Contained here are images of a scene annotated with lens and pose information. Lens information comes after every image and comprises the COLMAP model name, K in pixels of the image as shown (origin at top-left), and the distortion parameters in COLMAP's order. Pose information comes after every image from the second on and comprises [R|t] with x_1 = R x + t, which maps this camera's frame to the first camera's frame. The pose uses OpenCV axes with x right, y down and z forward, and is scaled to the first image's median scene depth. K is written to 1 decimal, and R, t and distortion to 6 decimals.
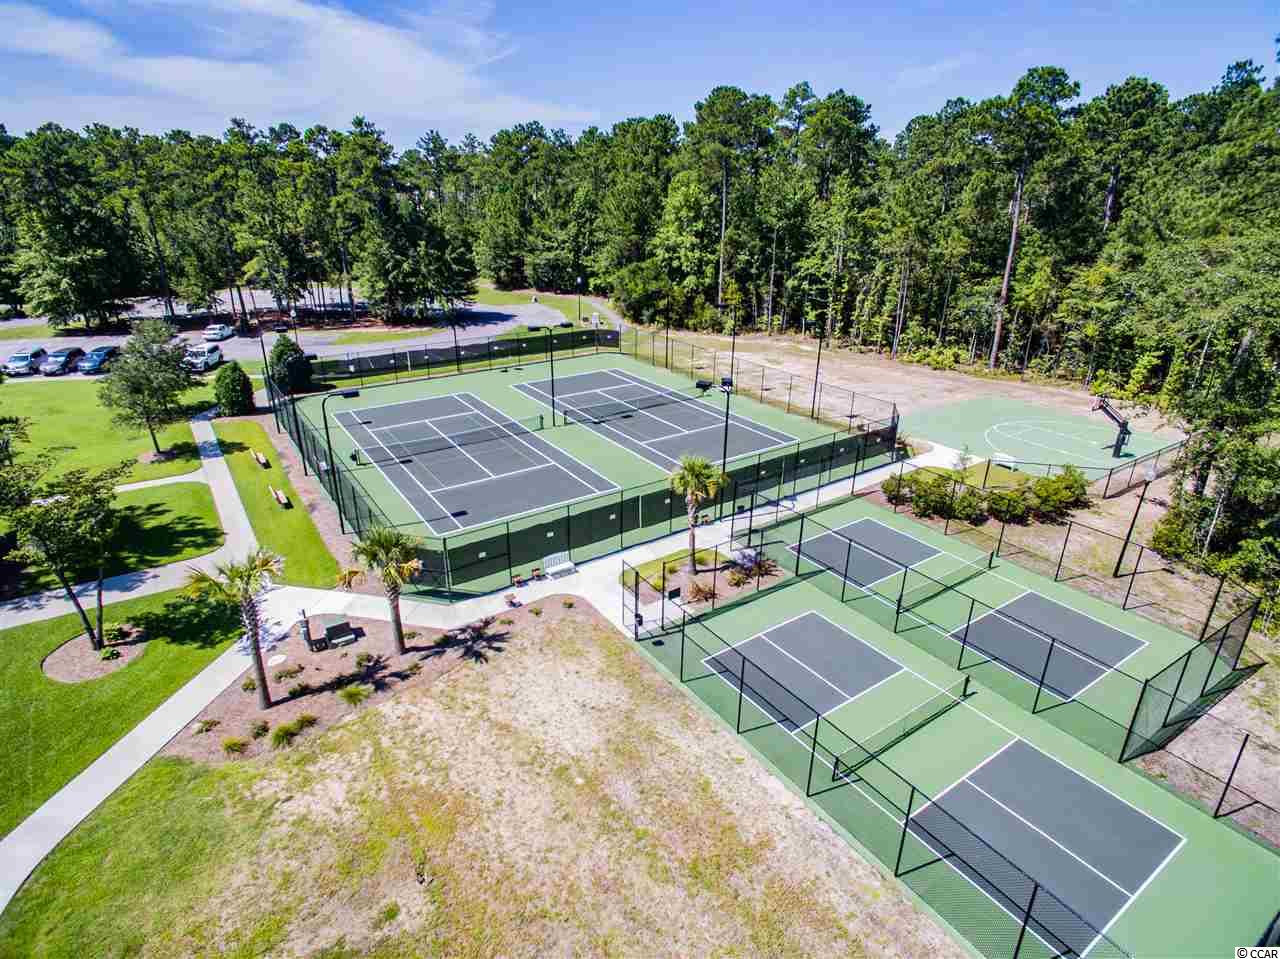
lens RADIAL K [[710.4, 0, 628.5], [0, 710.4, 471.5], [0, 0, 1]] dist [0.011312, 0.001855]
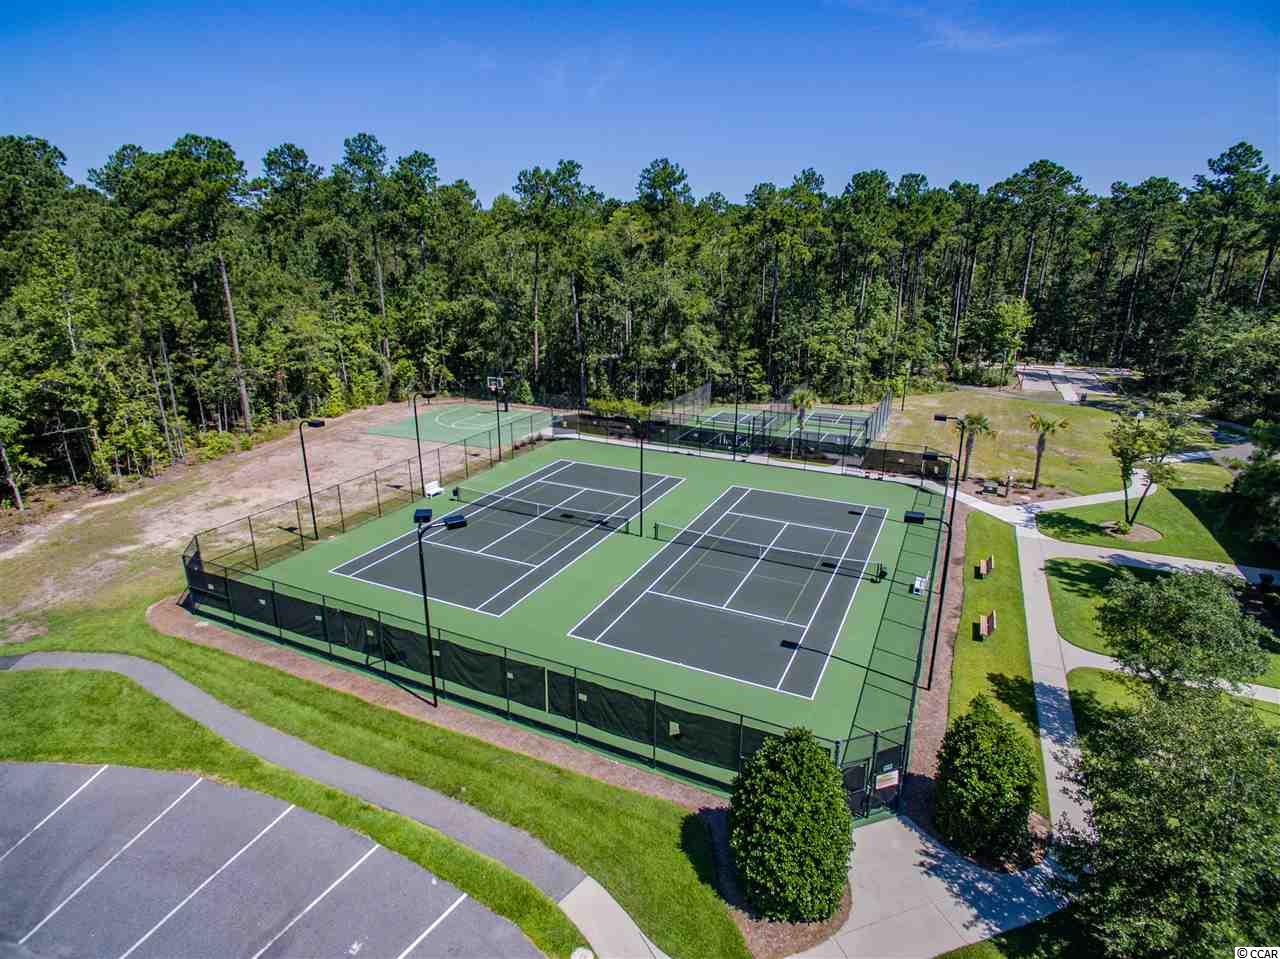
lens RADIAL K [[725.4, 0, 625.3], [0, 725.4, 481.4], [0, 0, 1]] dist [0.004091, 0.001104]
pose [[-0.523228, -0.262016, 0.810913, -0.992178], [0.312759, 0.826119, 0.468732, -0.672892], [-0.792726, 0.498874, -0.350301, 1.651449]]
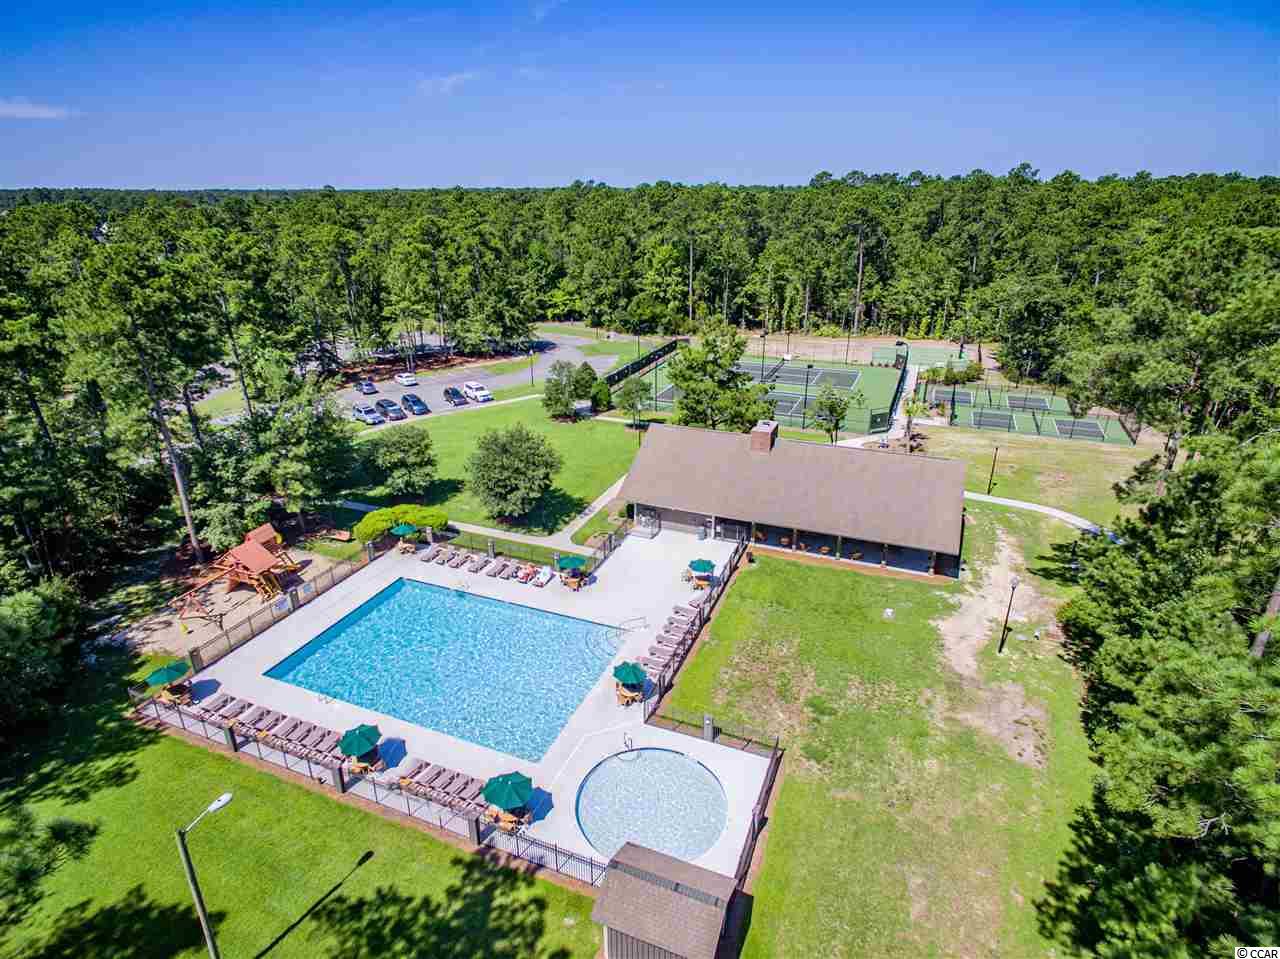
lens RADIAL K [[725.4, 0, 625.3], [0, 725.4, 481.4], [0, 0, 1]] dist [0.004091, 0.001104]
pose [[0.835864, -0.220484, 0.502712, -1.900903], [0.220420, 0.973528, 0.060484, -0.014954], [-0.502740, 0.060251, 0.862336, -0.654911]]
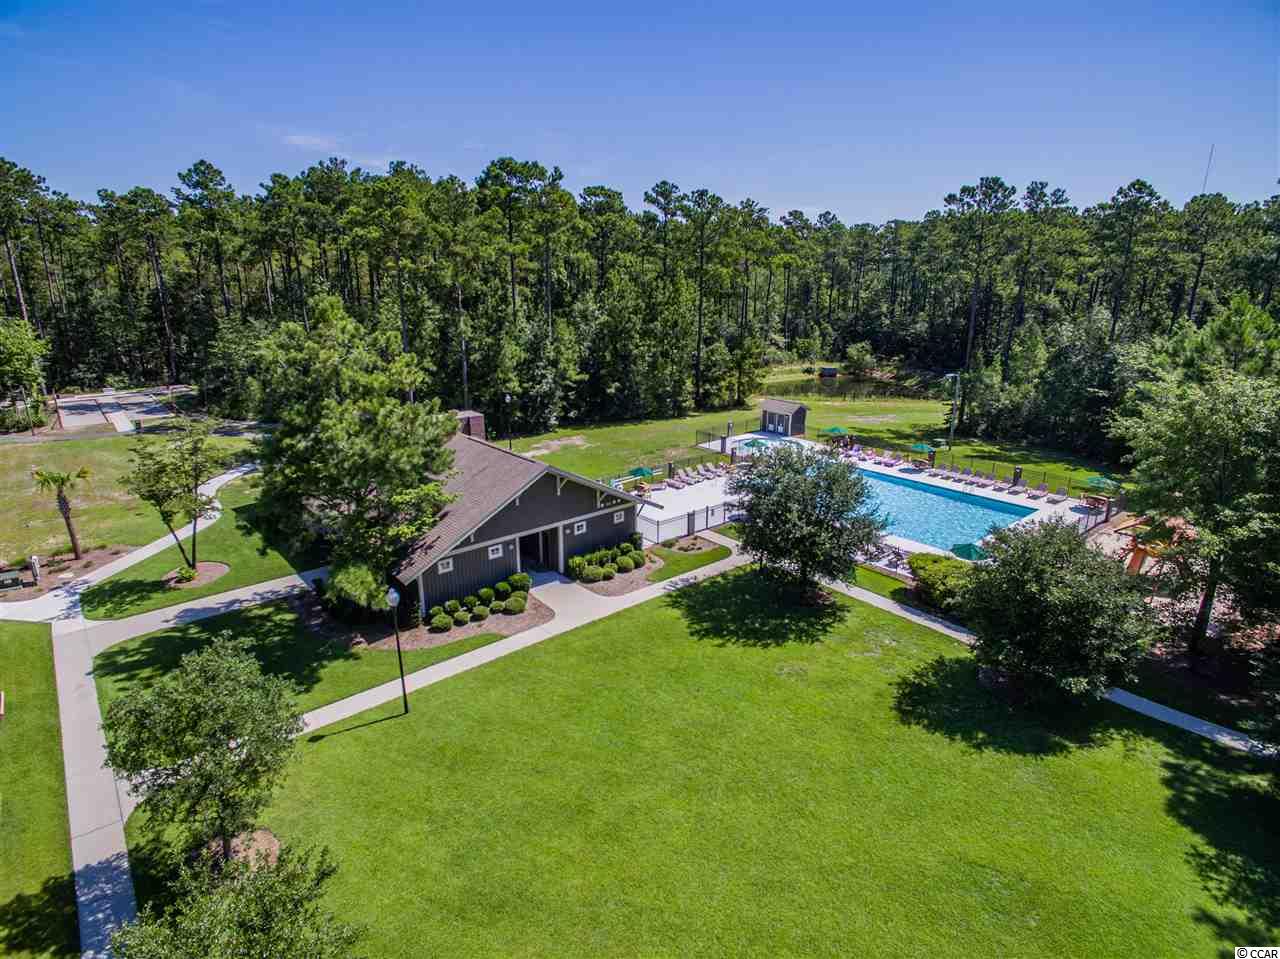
lens RADIAL K [[725.4, 0, 625.3], [0, 725.4, 481.4], [0, 0, 1]] dist [0.004091, 0.001104]
pose [[-0.996021, 0.020353, -0.086766, -1.014897], [-0.037784, 0.785313, 0.617945, -0.581321], [0.080716, 0.618764, -0.781419, 1.428660]]
